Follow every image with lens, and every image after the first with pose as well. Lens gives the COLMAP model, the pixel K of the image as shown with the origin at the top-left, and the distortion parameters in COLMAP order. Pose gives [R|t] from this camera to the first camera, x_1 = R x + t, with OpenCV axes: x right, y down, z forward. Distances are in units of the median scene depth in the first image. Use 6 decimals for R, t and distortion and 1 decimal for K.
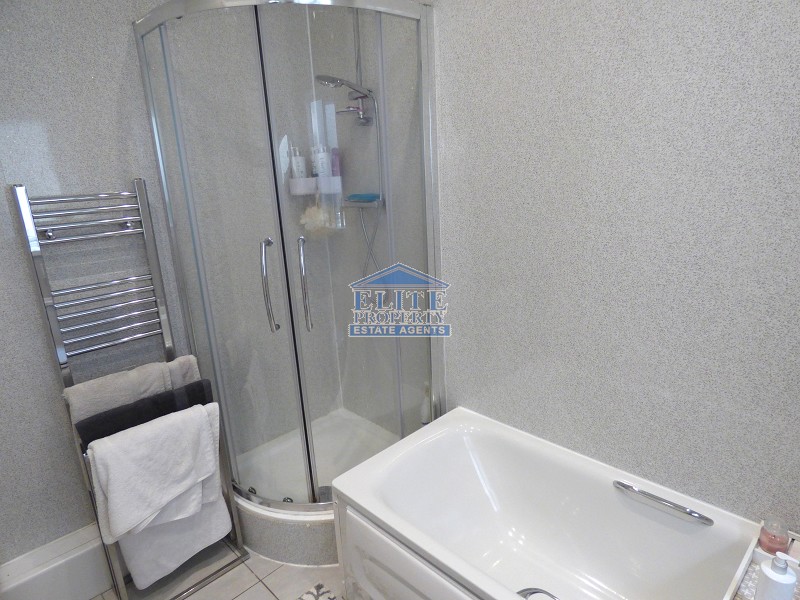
lens RADIAL K [[486.7, 0, 402.6], [0, 486.7, 299.0], [0, 0, 1]] dist [-0.004647, 0.000743]
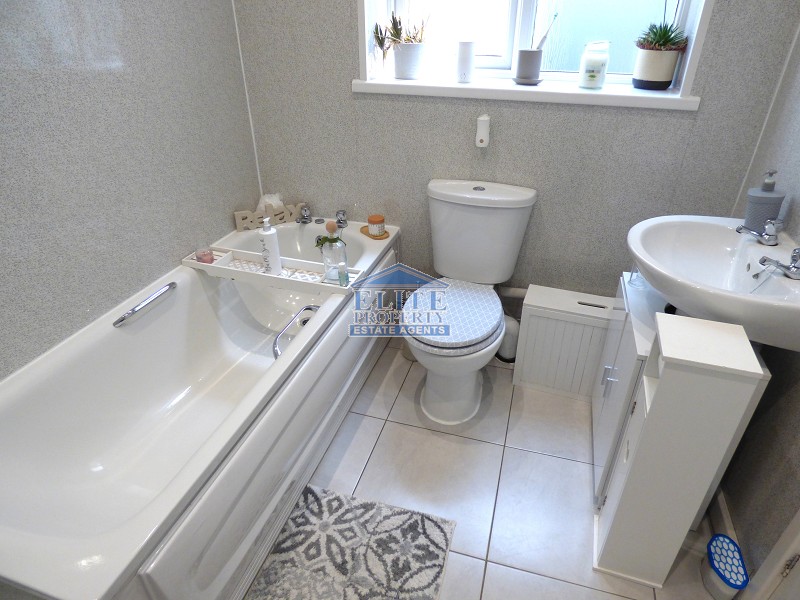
lens RADIAL K [[486.7, 0, 402.9], [0, 486.7, 302.5], [0, 0, 1]] dist [-0.004647, 0.000743]
pose [[-0.473959, -0.409392, 0.779591, -0.606545], [0.261998, 0.779685, 0.568725, -0.060842], [-0.840667, 0.473804, -0.262278, 0.794211]]
